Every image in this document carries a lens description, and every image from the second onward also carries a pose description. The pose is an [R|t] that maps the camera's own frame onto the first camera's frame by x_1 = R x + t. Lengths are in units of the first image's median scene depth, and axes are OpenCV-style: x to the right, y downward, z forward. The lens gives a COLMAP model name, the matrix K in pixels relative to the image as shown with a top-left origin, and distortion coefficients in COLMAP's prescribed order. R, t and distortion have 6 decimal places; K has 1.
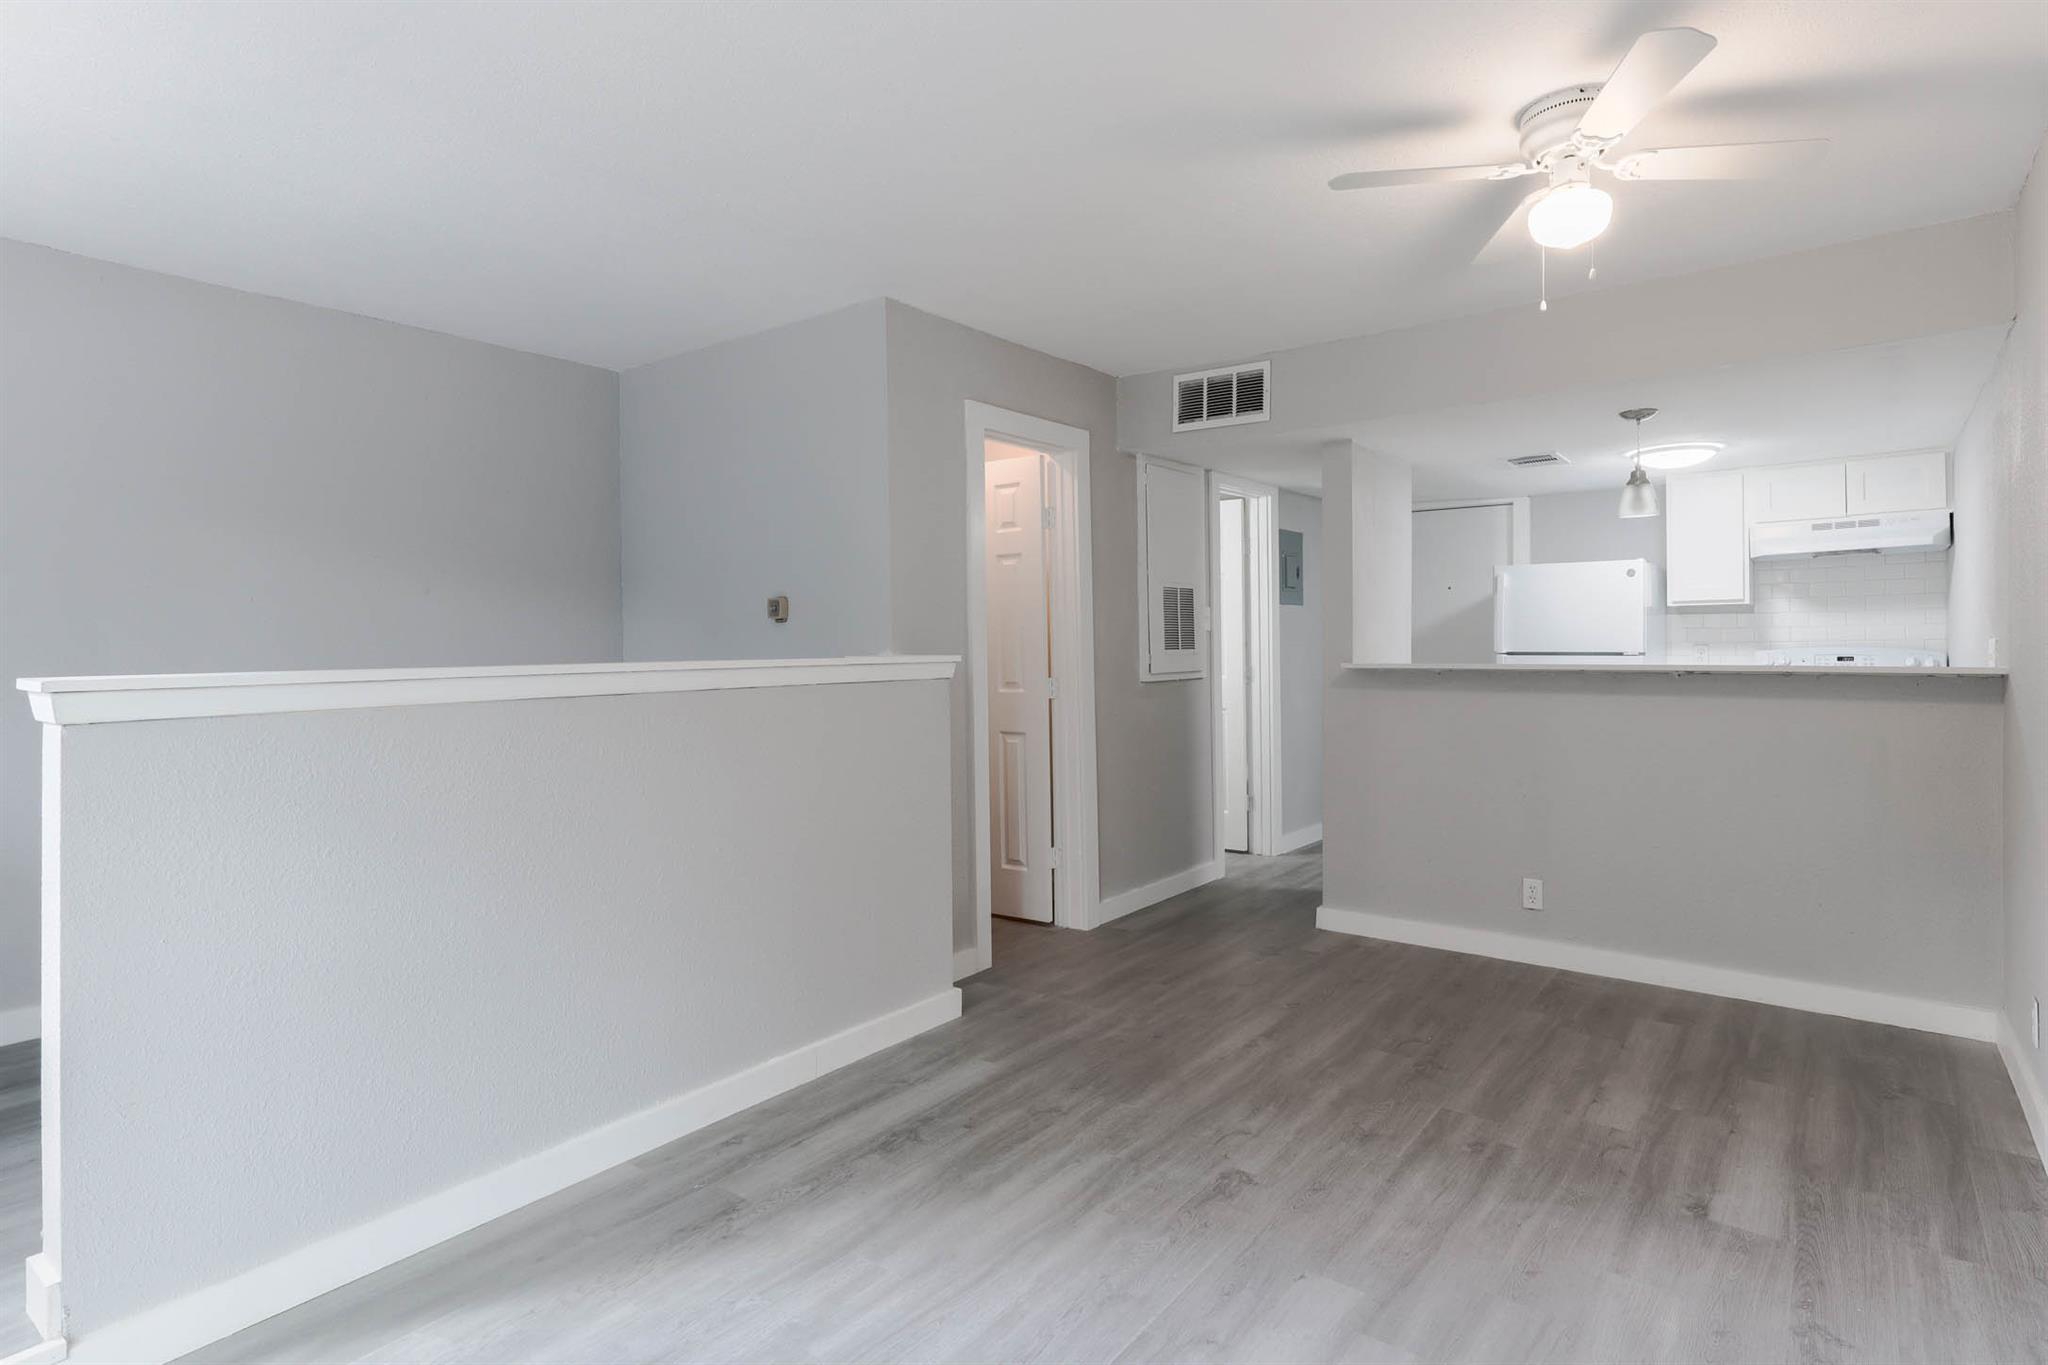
lens RADIAL K [[1046.9, 0, 1021.9], [0, 1046.9, 625.2], [0, 0, 1]] dist [0.002546, 0.000242]
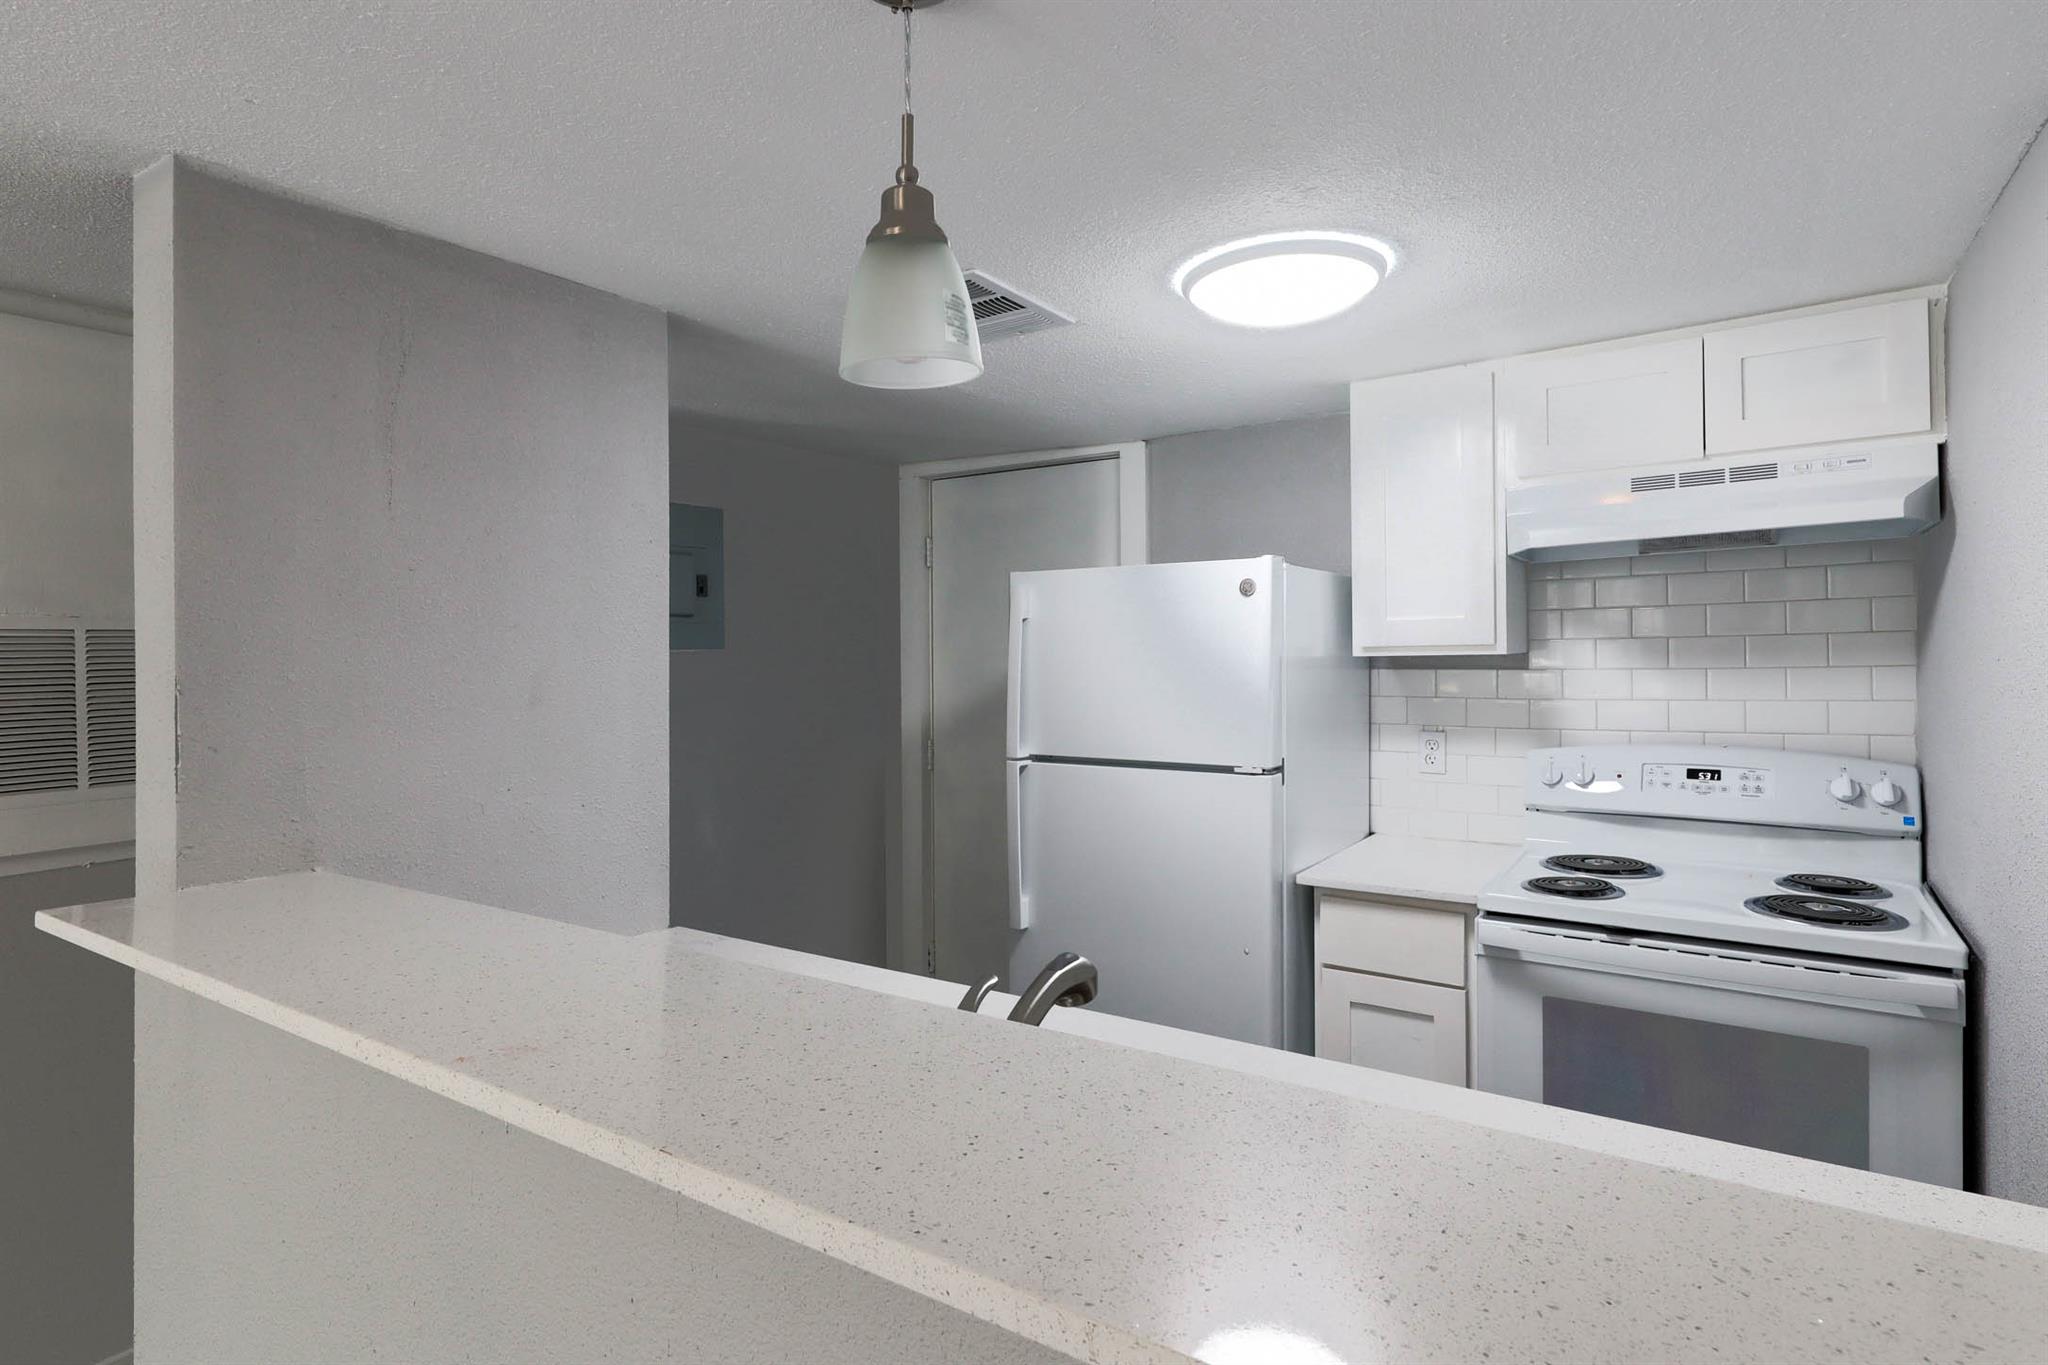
lens RADIAL K [[1042.3, 0, 1026.3], [0, 1042.3, 635.7], [0, 0, 1]] dist [0.003381, 0.000863]
pose [[0.996209, -0.008867, 0.086542, 0.454160], [0.008055, 0.999920, 0.009728, -0.035374], [-0.086621, -0.008994, 0.996201, 0.575038]]
